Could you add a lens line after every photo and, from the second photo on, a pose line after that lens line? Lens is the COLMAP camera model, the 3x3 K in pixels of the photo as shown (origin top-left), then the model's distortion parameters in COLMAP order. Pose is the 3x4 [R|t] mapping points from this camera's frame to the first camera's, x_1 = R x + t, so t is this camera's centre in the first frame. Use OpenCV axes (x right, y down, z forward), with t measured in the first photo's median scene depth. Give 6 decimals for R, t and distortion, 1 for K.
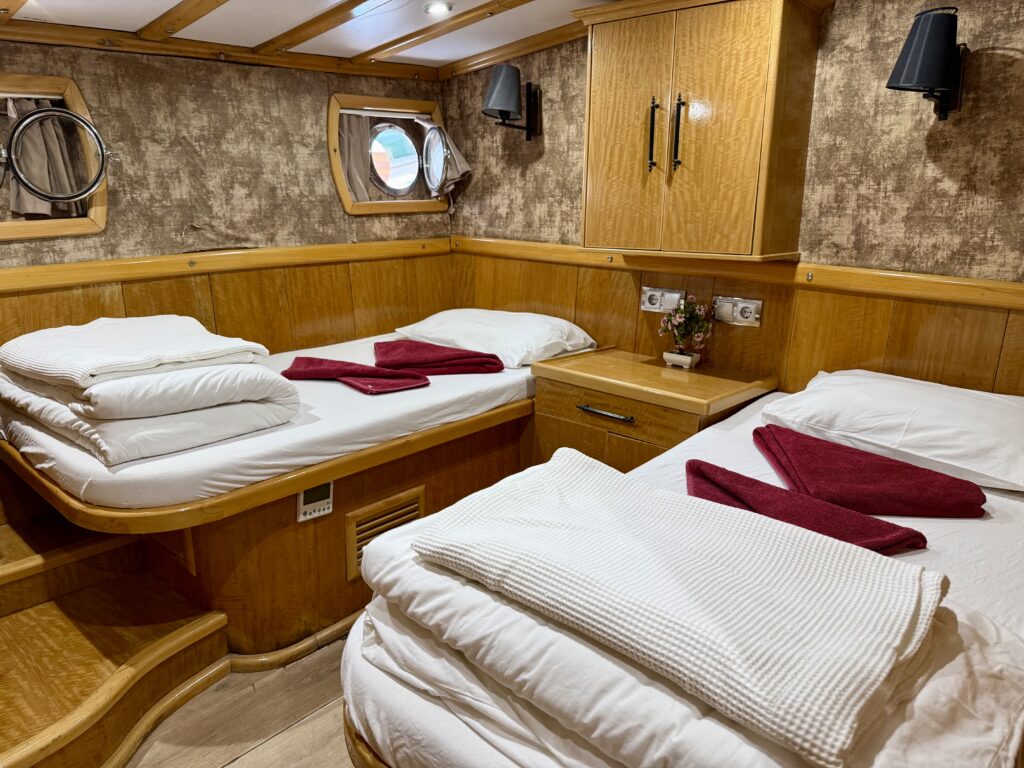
lens RADIAL K [[725.3, 0, 512.0], [0, 725.3, 384.0], [0, 0, 1]] dist [0.038178, -0.050549]
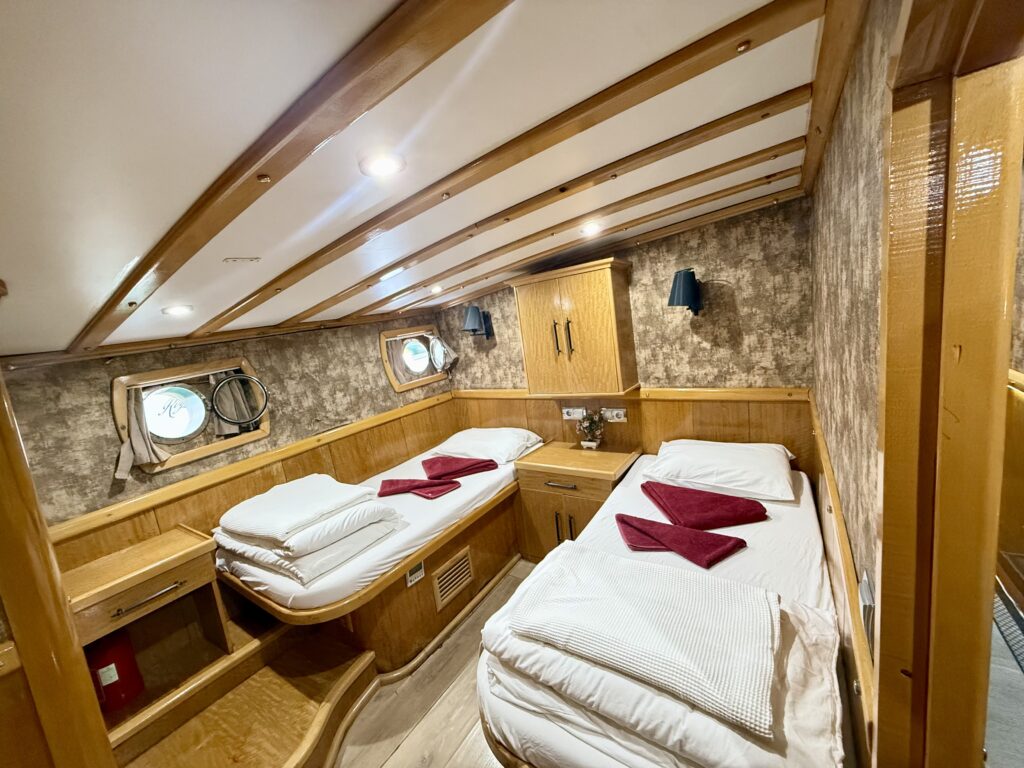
lens RADIAL K [[407.1, 0, 512.0], [0, 407.1, 384.0], [0, 0, 1]] dist [-0.000717, -0.000129]
pose [[0.981743, -0.159696, 0.103329, -0.061881], [0.171662, 0.977858, -0.119692, -0.117006], [-0.081927, 0.135244, 0.987419, -0.055046]]
